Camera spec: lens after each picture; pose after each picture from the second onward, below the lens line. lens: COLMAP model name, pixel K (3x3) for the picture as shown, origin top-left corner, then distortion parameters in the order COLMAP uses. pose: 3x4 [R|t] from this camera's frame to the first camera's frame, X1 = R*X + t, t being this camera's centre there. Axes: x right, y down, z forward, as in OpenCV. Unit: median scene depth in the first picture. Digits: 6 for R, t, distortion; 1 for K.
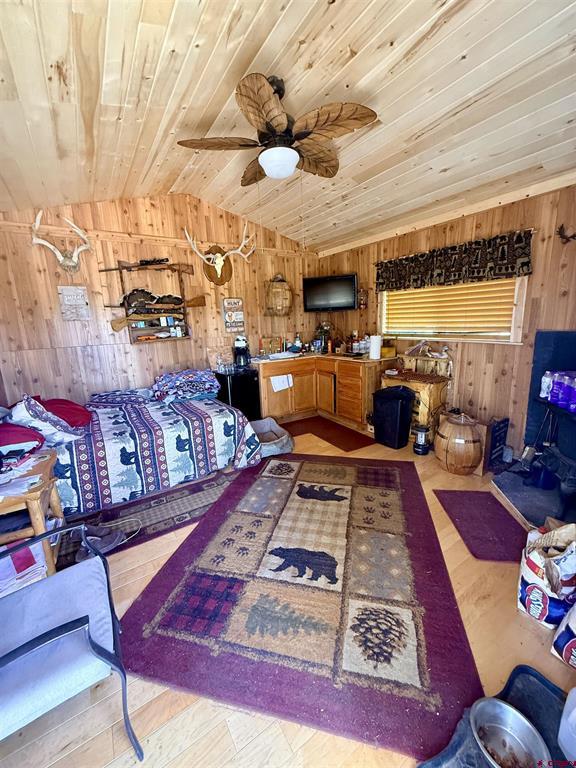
lens RADIAL K [[308.1, 0, 287.2], [0, 308.1, 382.2], [0, 0, 1]] dist [0.000956, 0.000135]
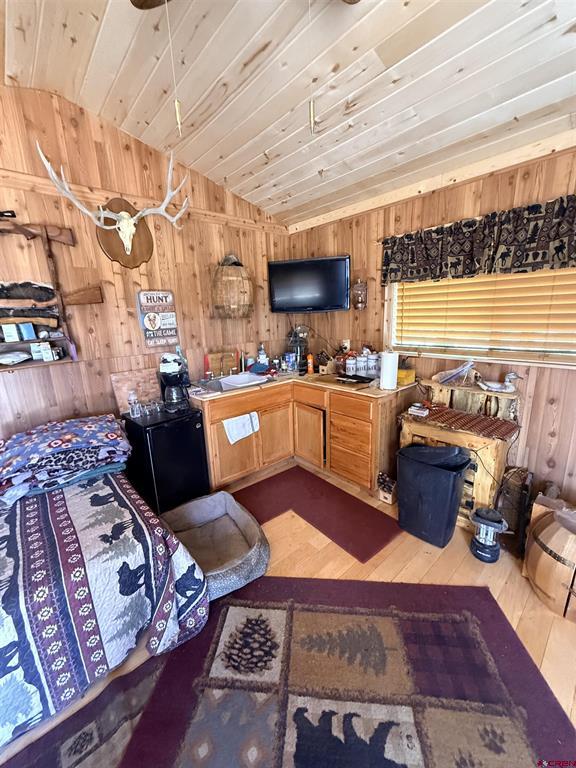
lens RADIAL K [[308.1, 0, 287.2], [0, 308.1, 382.2], [0, 0, 1]] dist [0.000956, 0.000135]
pose [[0.988849, -0.030019, 0.145867, -0.016238], [0.027737, 0.999459, 0.017652, -0.104279], [-0.146318, -0.013409, 0.989147, 0.392885]]
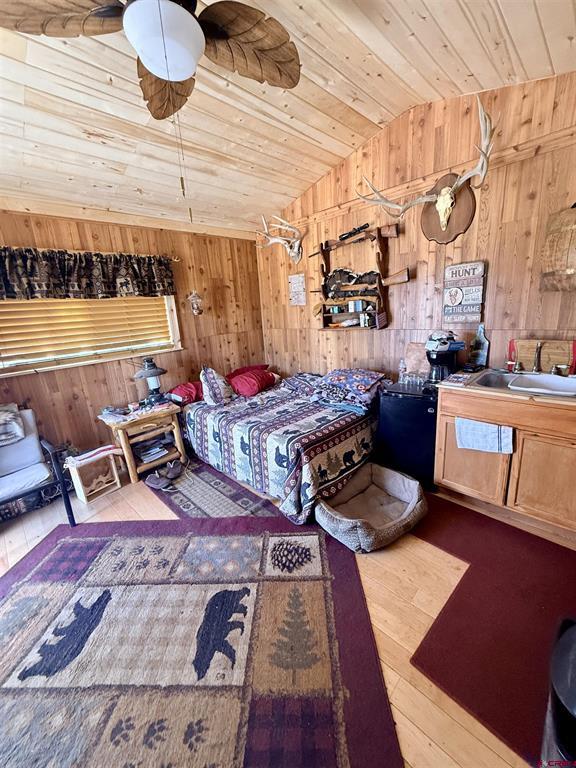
lens RADIAL K [[308.1, 0, 287.2], [0, 308.1, 382.2], [0, 0, 1]] dist [0.000956, 0.000135]
pose [[0.213158, 0.259449, -0.941940, 0.374706], [-0.136681, 0.962535, 0.234191, -0.163054], [0.967410, 0.078825, 0.240633, 0.616039]]
